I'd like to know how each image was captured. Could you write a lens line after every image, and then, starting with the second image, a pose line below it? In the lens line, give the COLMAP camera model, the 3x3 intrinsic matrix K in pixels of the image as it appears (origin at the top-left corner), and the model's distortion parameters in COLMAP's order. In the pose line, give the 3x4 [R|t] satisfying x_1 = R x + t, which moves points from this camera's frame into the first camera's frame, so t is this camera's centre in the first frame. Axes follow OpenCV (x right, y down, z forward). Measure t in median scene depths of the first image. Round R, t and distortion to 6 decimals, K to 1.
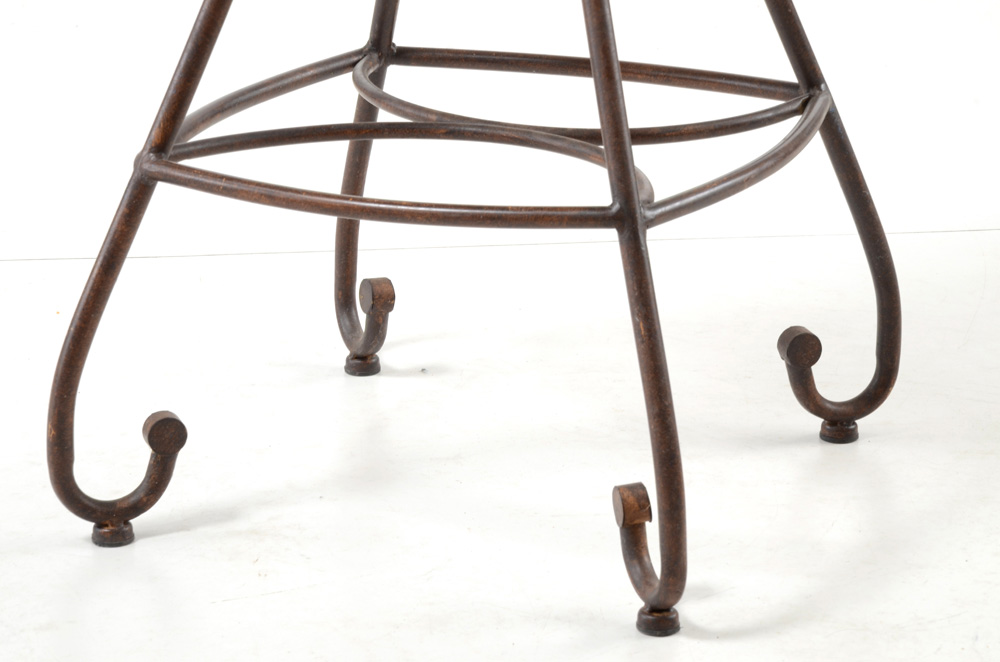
lens RADIAL K [[3885.8, 0, 500.0], [0, 3885.8, 331.0], [0, 0, 1]] dist [1.131410, 0.837666]
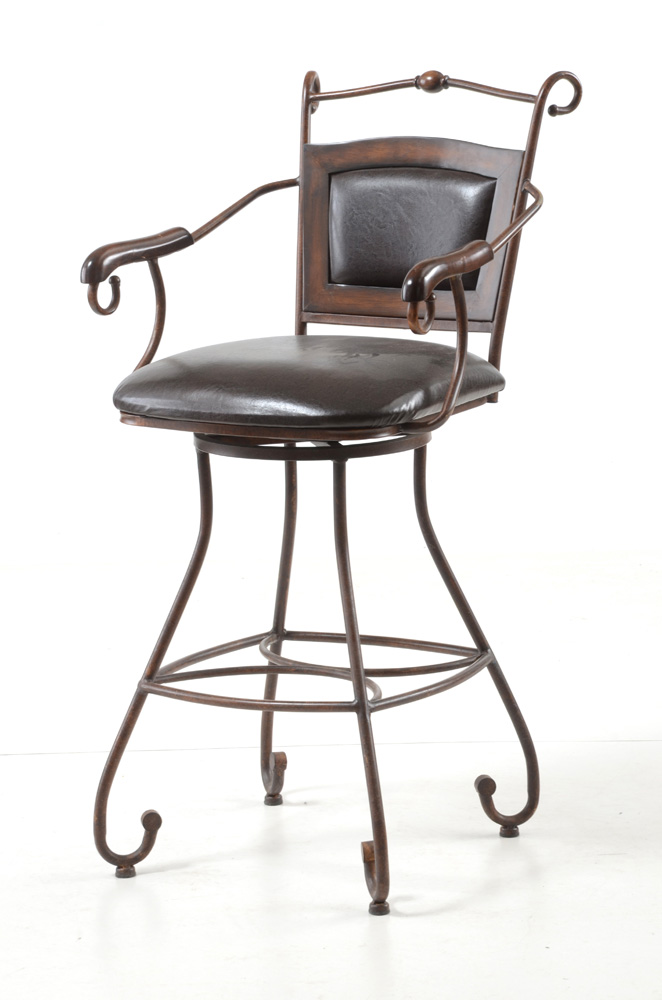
lens RADIAL K [[3667.1, 0, 331.0], [0, 3667.1, 500.0], [0, 0, 1]] dist [1.162265, 4.024155]
pose [[0.993387, -0.002895, -0.114780, 0.225138], [-0.011363, 0.992296, -0.123369, 0.096593], [0.114253, 0.123857, 0.985701, -0.887131]]
